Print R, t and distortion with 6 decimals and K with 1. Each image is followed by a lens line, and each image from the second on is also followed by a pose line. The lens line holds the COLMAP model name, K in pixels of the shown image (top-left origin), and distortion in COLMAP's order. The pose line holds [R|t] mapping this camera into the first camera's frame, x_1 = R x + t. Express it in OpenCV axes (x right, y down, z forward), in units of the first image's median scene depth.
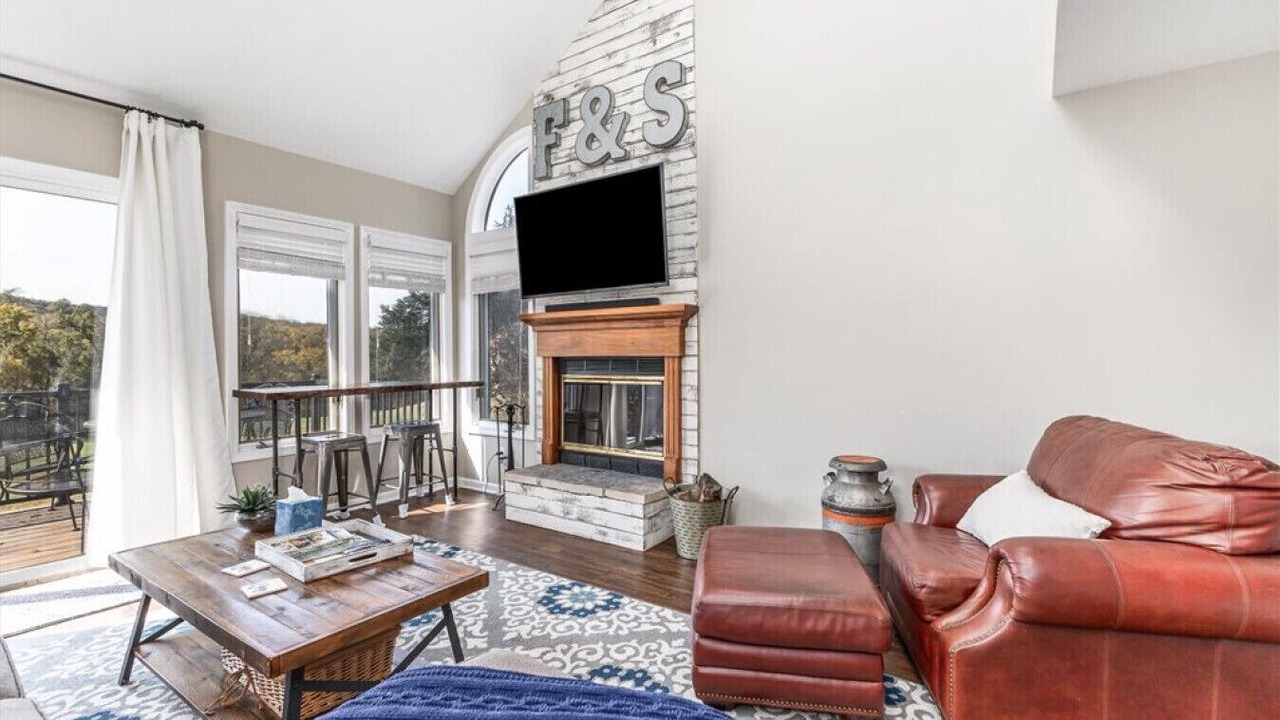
lens RADIAL K [[569.1, 0, 645.3], [0, 569.1, 355.8], [0, 0, 1]] dist [0.007083, -0.001253]
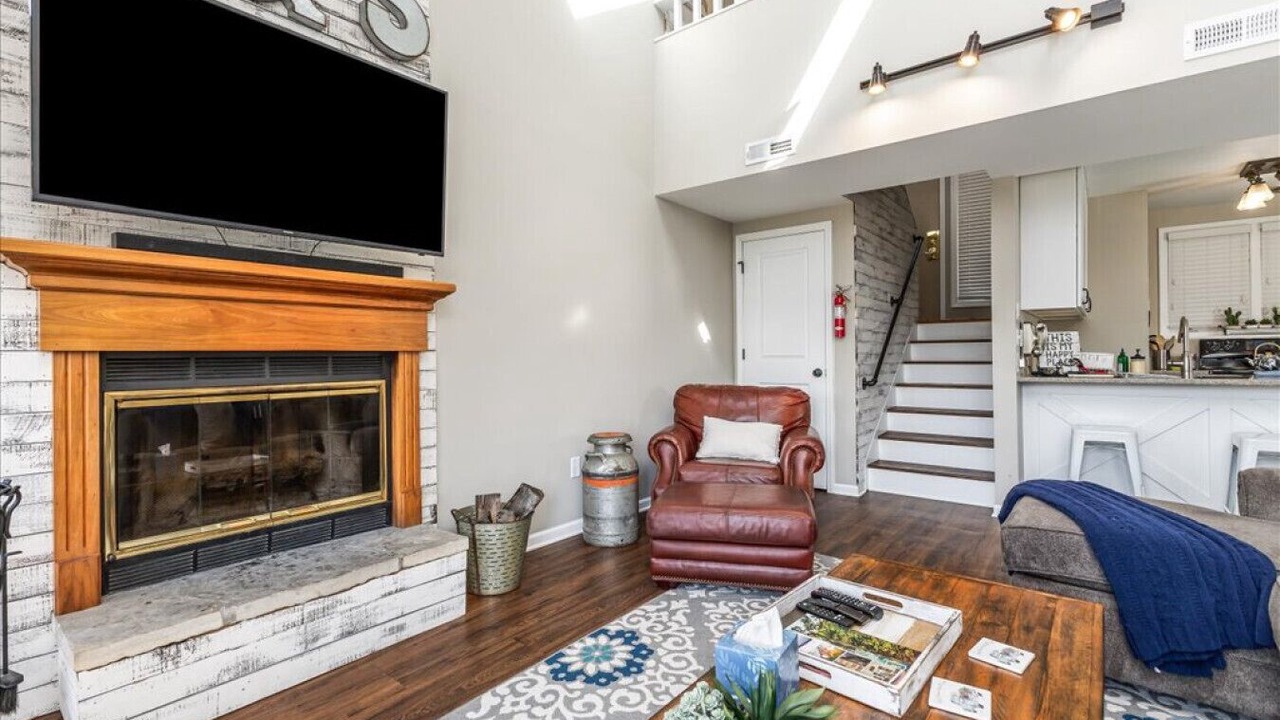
lens RADIAL K [[569.1, 0, 645.6], [0, 569.1, 354.7], [0, 0, 1]] dist [0.007083, -0.001253]
pose [[0.073111, 0.006209, 0.997304, -0.630823], [0.013996, 0.999876, -0.007251, 0.014681], [-0.997226, 0.014488, 0.073015, 0.619438]]
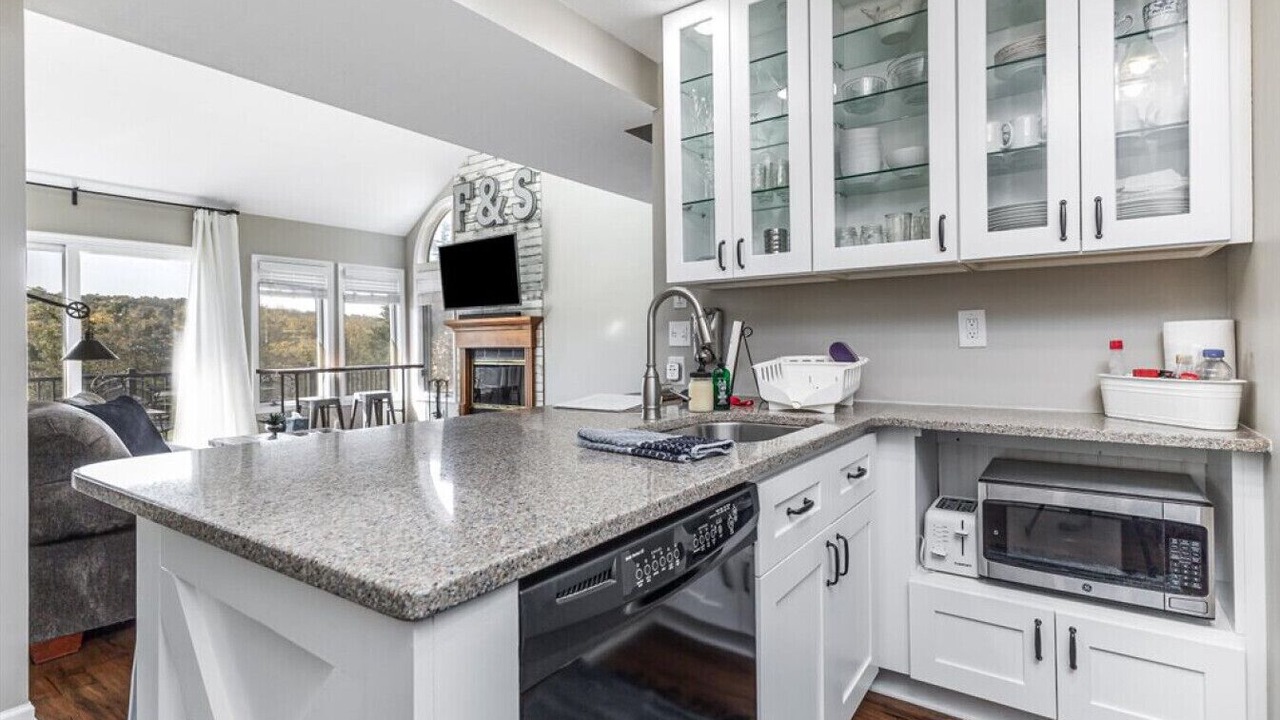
lens RADIAL K [[599.4, 0, 690.3], [0, 599.4, 344.3], [0, 0, 1]] dist [0.006423, 0.000555]
pose [[0.999491, -0.004539, 0.031565, 0.439903], [0.004623, 0.999986, -0.002600, -0.000671], [-0.031552, 0.002745, 0.999498, -0.717595]]
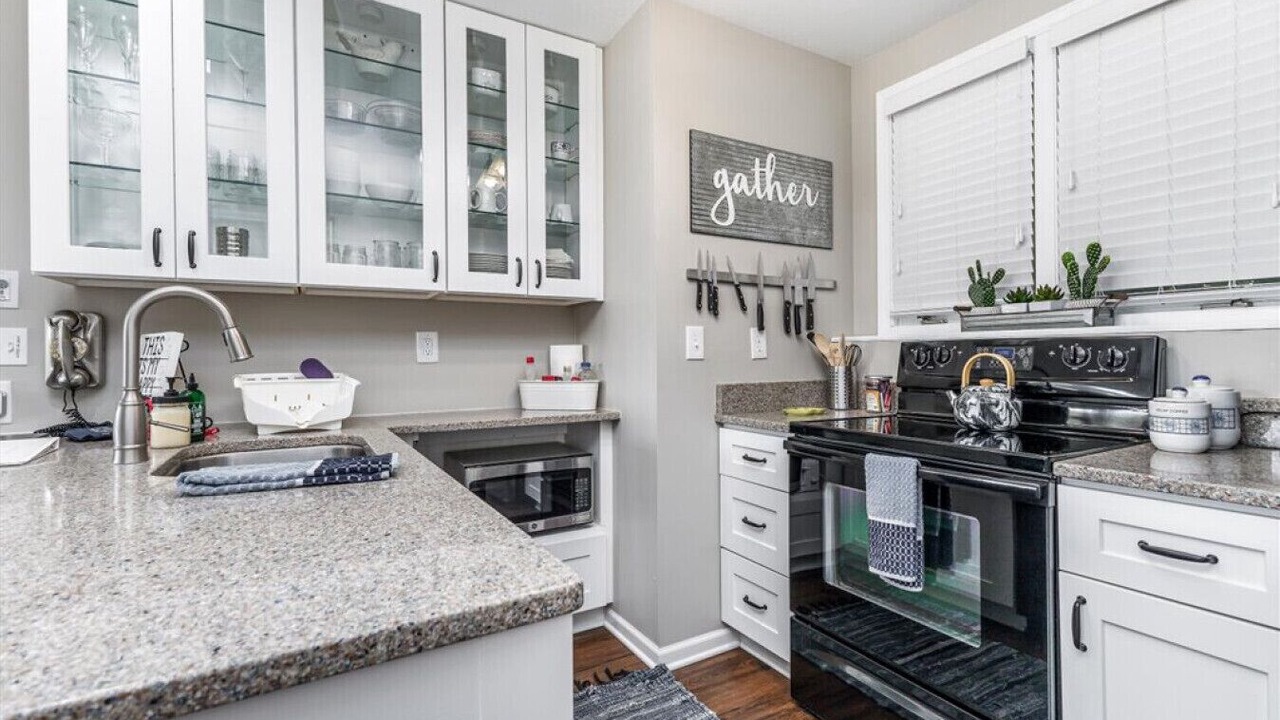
lens RADIAL K [[569.1, 0, 638.7], [0, 569.1, 353.1], [0, 0, 1]] dist [0.007083, -0.001253]
pose [[0.420552, 0.005156, 0.907254, 0.243525], [0.010074, 0.999896, -0.010352, 0.000294], [-0.907212, 0.013493, 0.420456, -0.646919]]
